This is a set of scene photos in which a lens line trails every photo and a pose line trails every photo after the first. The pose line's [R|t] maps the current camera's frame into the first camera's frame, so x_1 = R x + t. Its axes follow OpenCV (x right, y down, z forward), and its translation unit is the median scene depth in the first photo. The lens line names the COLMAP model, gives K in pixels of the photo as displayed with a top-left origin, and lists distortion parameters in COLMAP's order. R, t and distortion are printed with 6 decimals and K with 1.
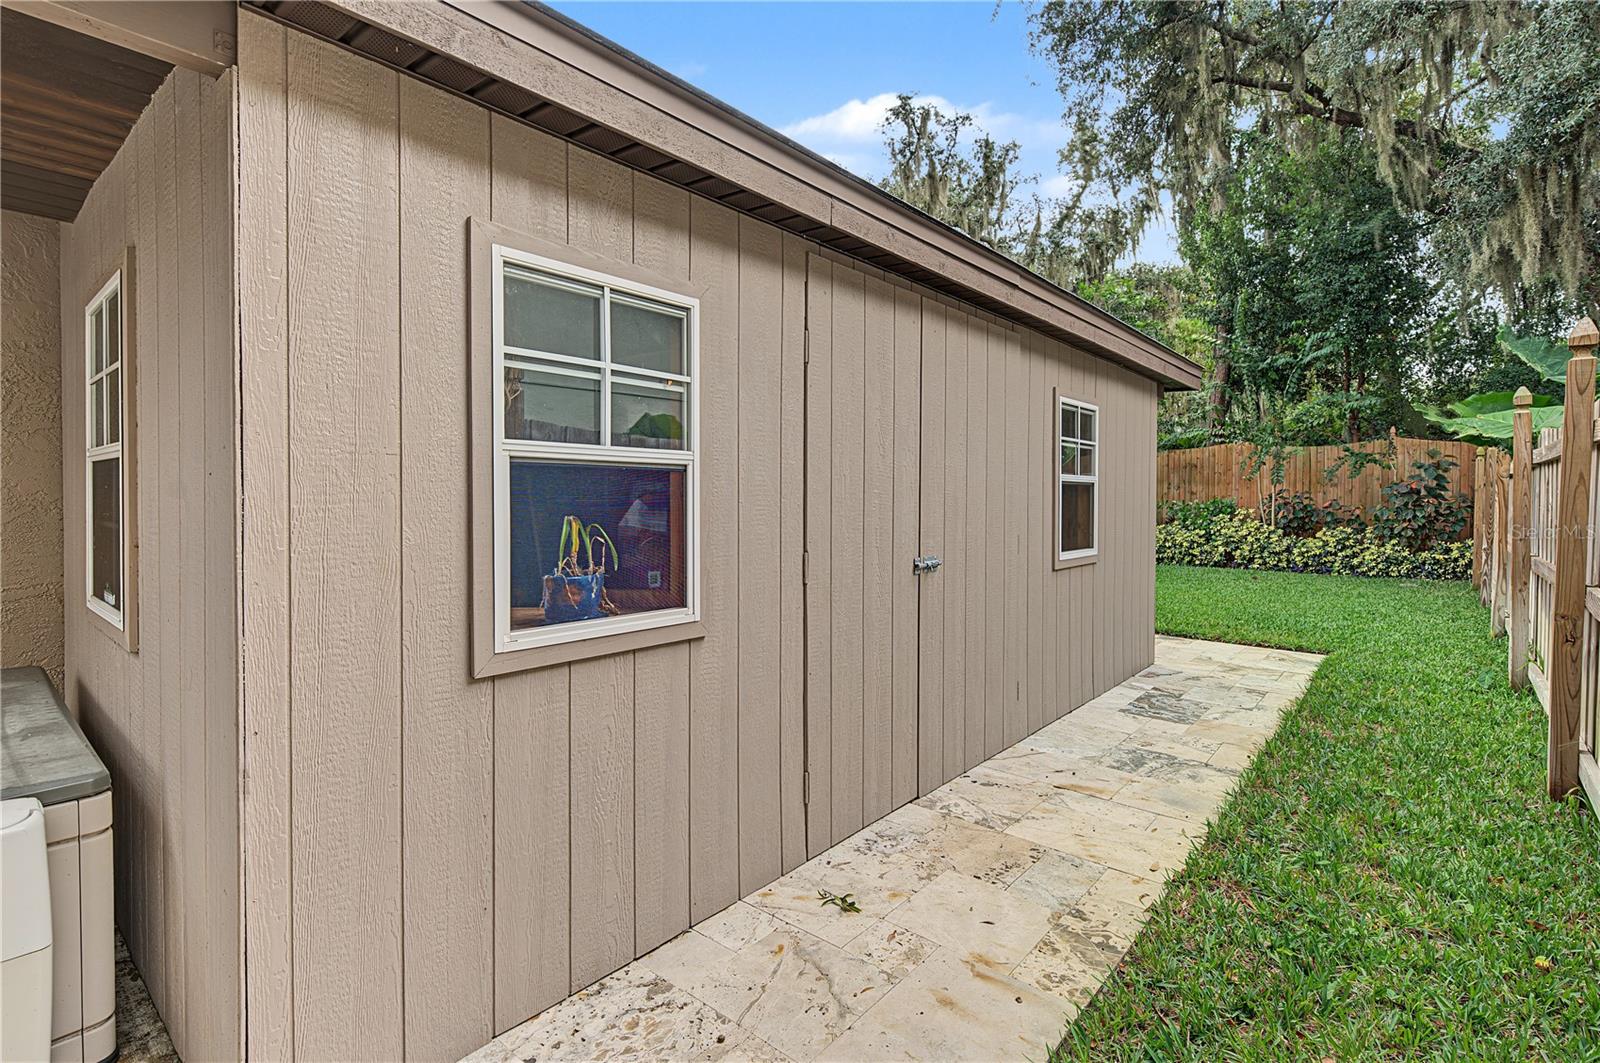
lens RADIAL K [[755.2, 0, 801.6], [0, 755.2, 522.5], [0, 0, 1]] dist [0.001256, 0.000483]
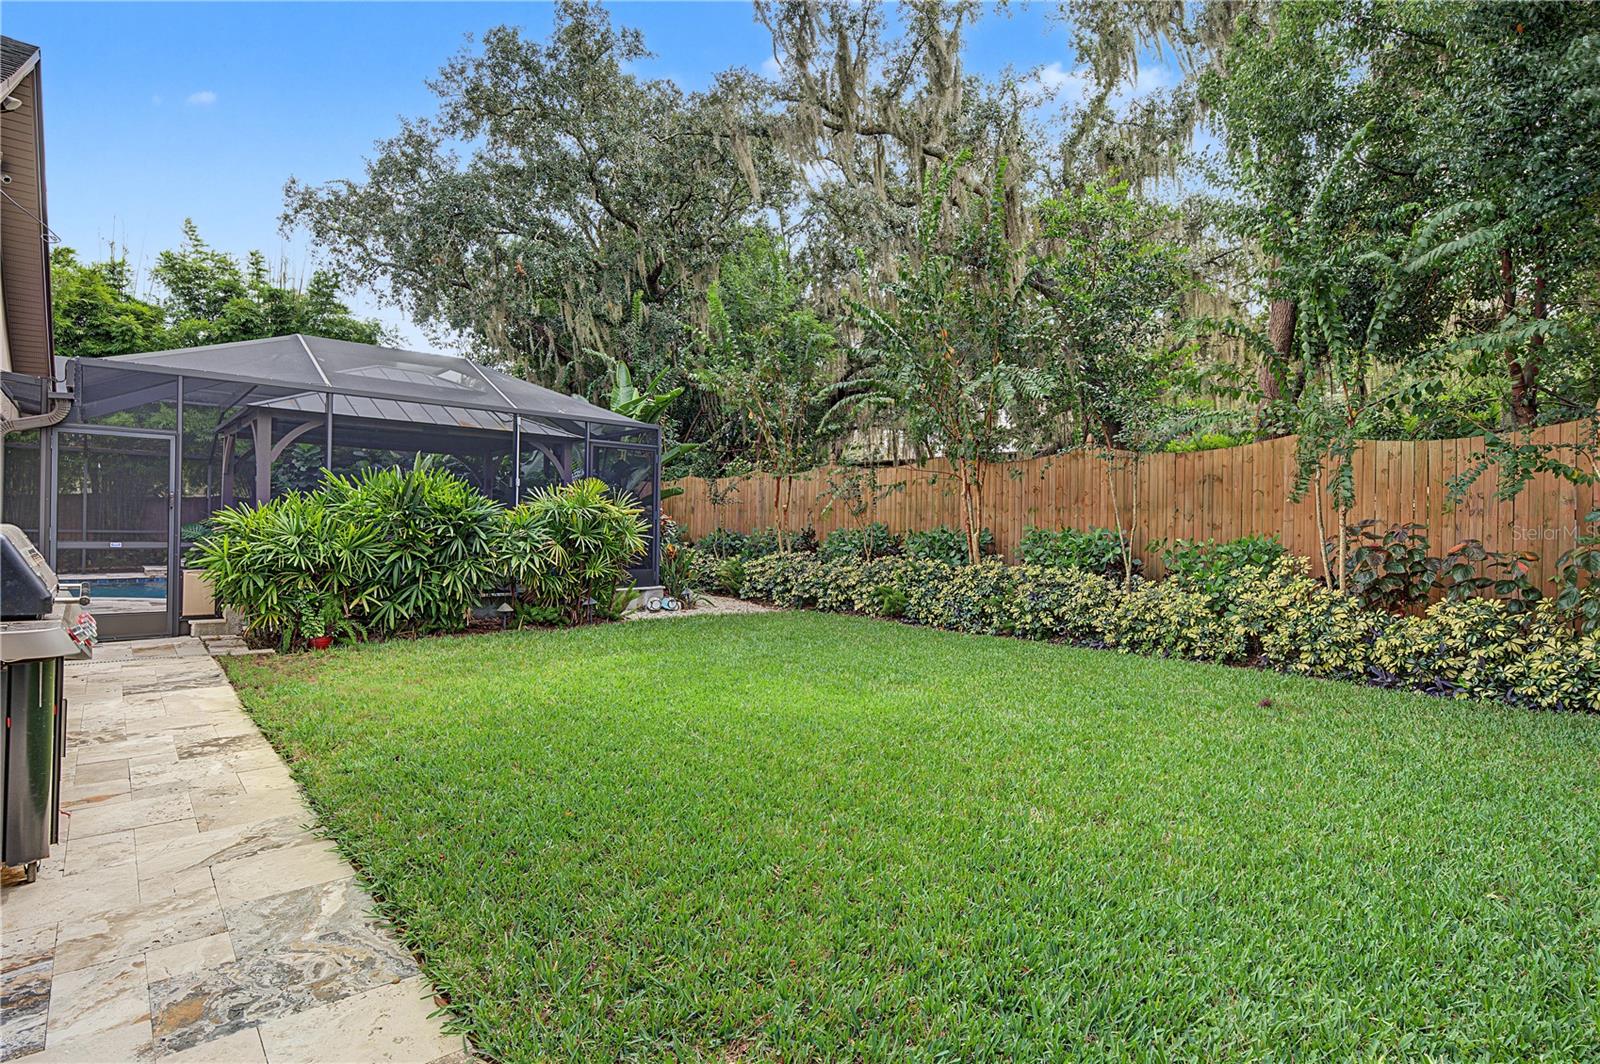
lens RADIAL K [[798.8, 0, 798.2], [0, 798.8, 533.3], [0, 0, 1]] dist [0.004913, 0.000784]
pose [[0.989276, 0.011668, -0.145593, 0.336671], [-0.015928, 0.999477, -0.028129, -0.013182], [0.145189, 0.030147, 0.988945, 0.402219]]
